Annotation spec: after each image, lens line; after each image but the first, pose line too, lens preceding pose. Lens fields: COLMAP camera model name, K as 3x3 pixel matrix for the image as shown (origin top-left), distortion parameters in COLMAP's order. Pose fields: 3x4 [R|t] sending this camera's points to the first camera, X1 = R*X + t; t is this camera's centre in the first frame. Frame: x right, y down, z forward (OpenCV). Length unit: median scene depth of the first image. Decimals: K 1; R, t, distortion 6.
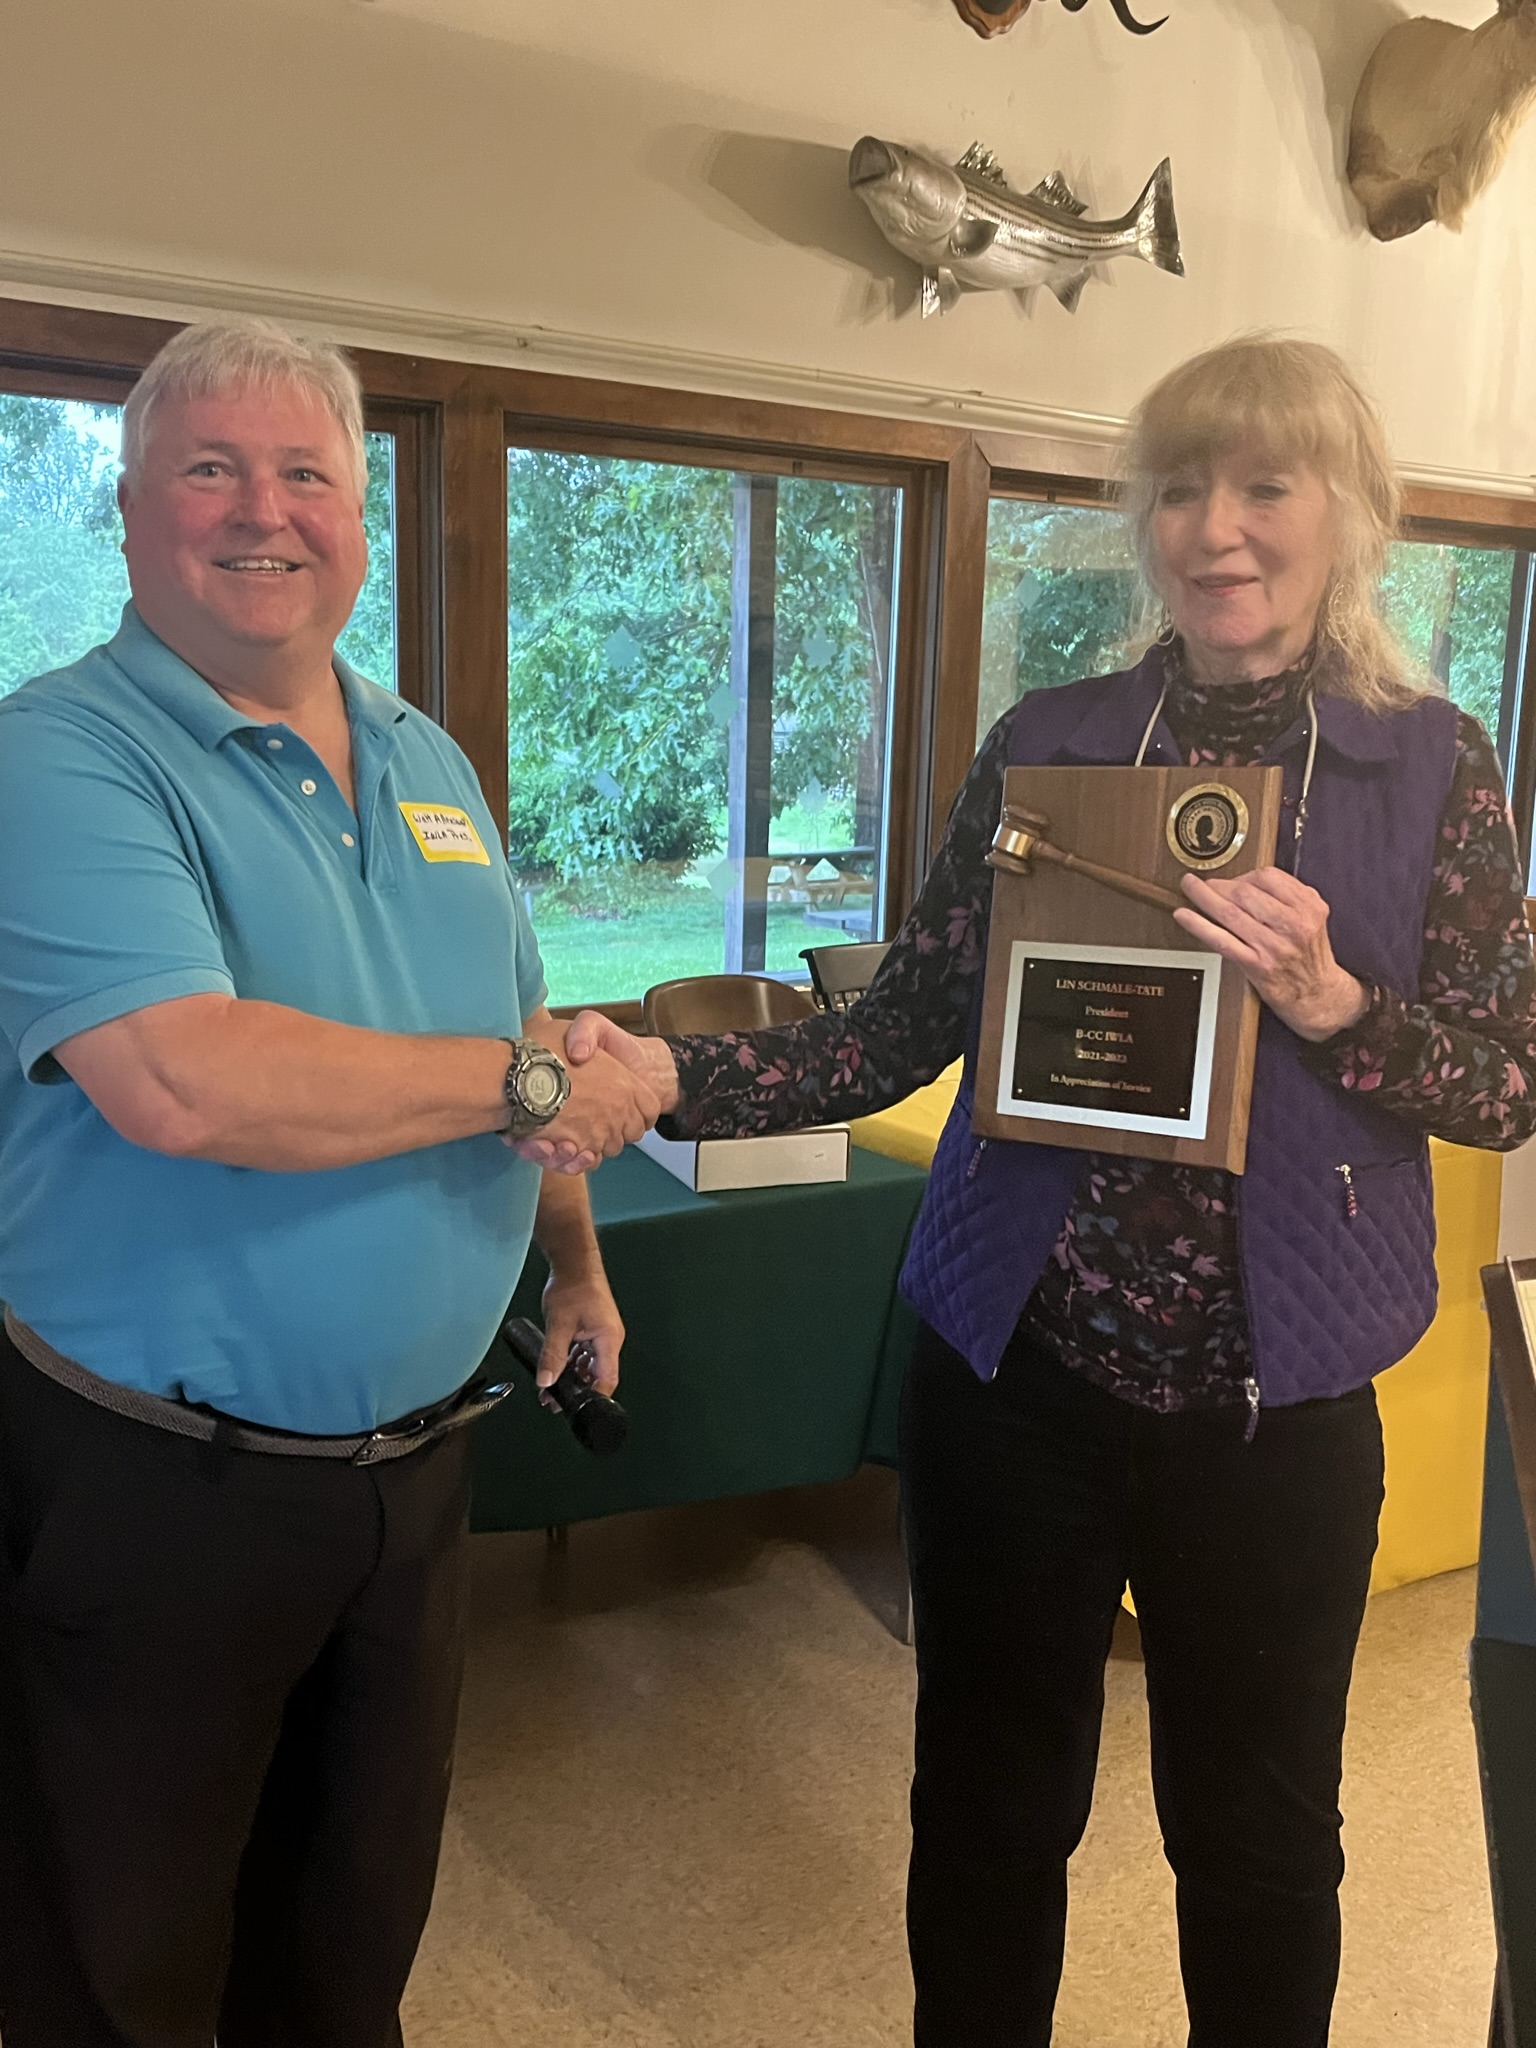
lens RADIAL K [[1923.0, 0, 768.0], [0, 1923.0, 1024.0], [0, 0, 1]] dist [0.050473, -0.036711]
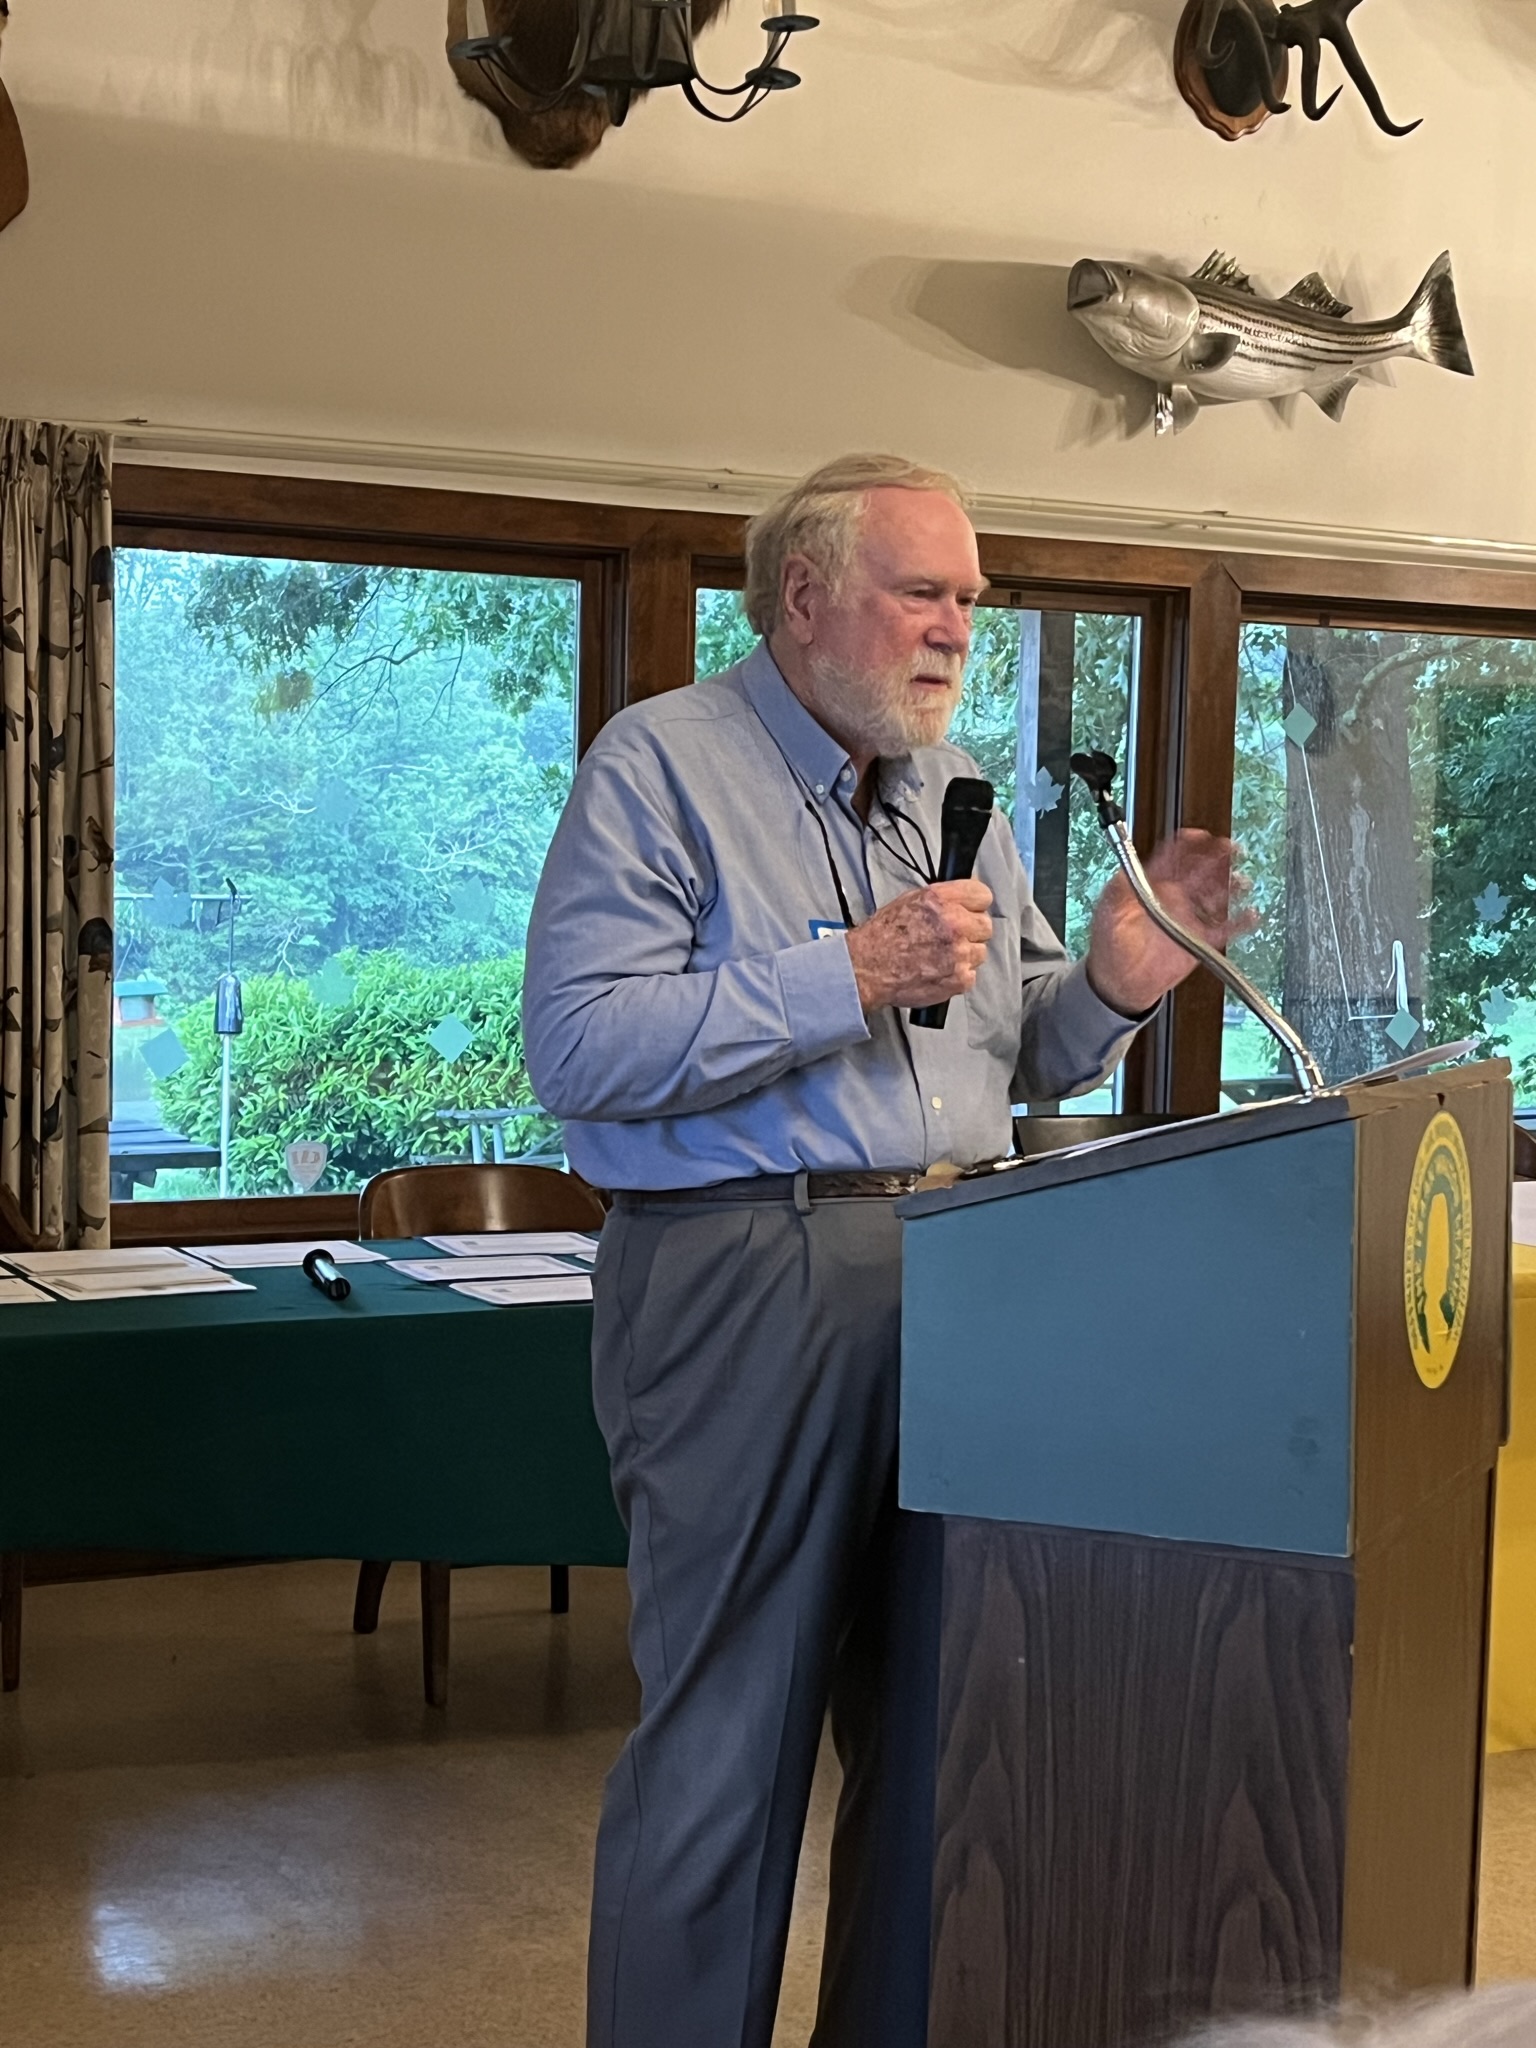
lens RADIAL K [[3139.1, 0, 768.0], [0, 3139.1, 1024.0], [0, 0, 1]] dist [0.077365, -0.147749]
pose [[0.989915, 0.006952, -0.141490, 0.105155], [-0.023330, 0.993158, -0.114429, 0.080954], [0.139726, 0.116576, 0.983304, -0.432643]]
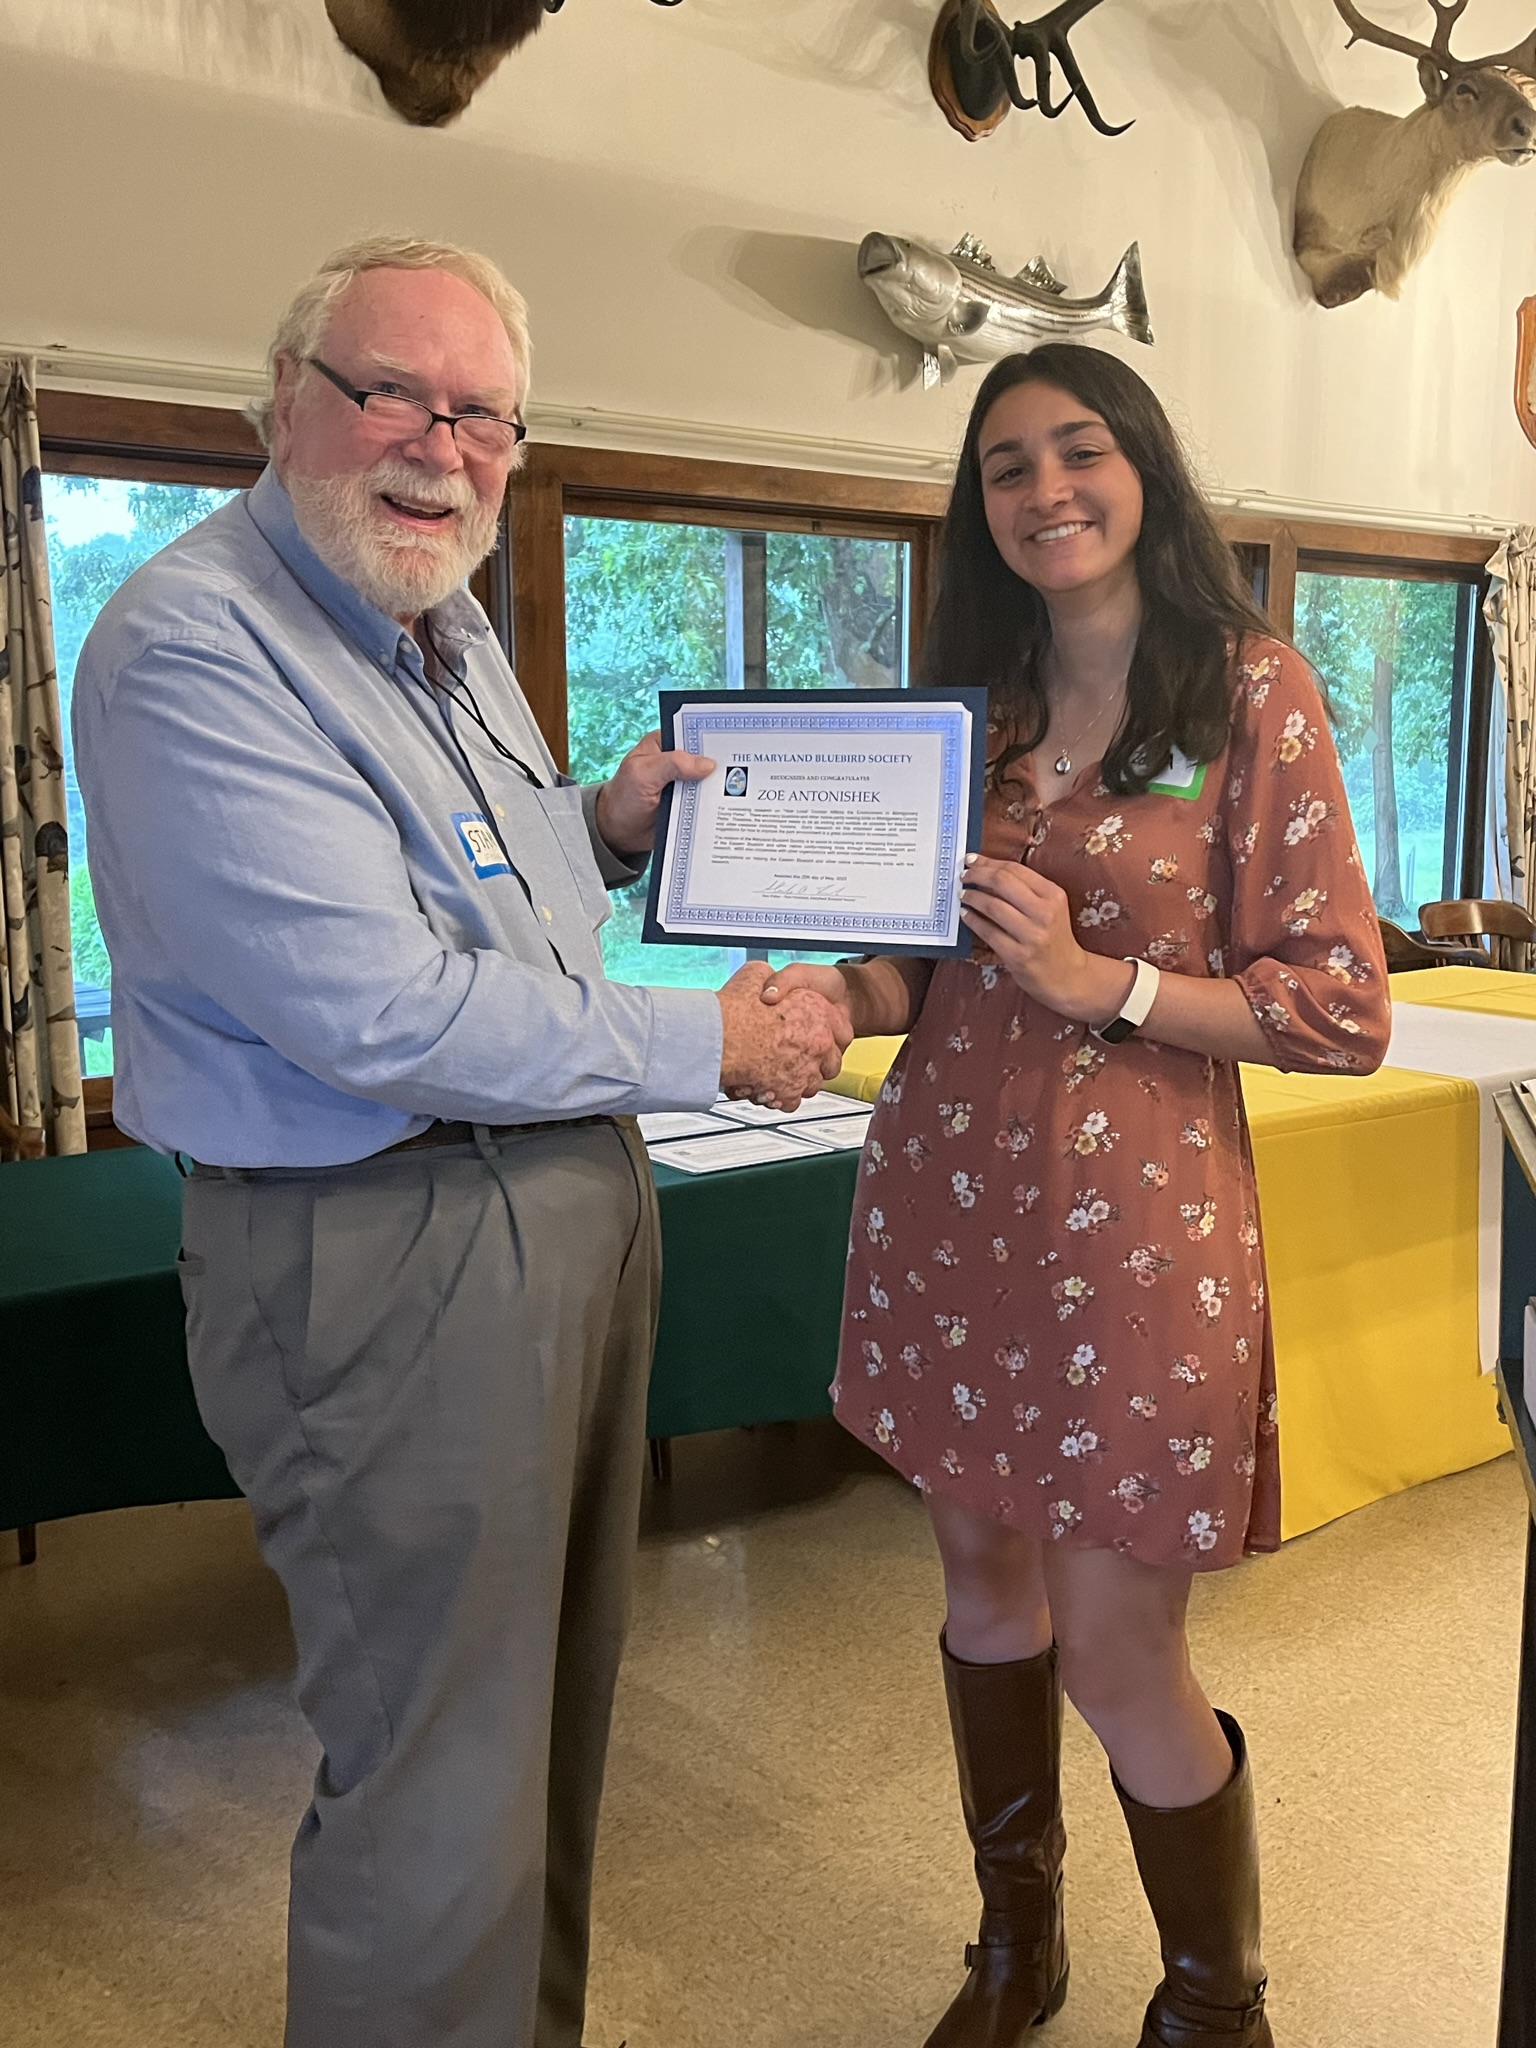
lens RADIAL K [[1920.0, 0, 768.0], [0, 1920.0, 1024.0], [0, 0, 1]] dist [0.023656, 0.007813]
pose [[0.999225, -0.032835, 0.021706, -0.043549], [0.033363, 0.999145, -0.024414, 0.021651], [-0.020886, 0.025119, 0.999466, -0.088701]]
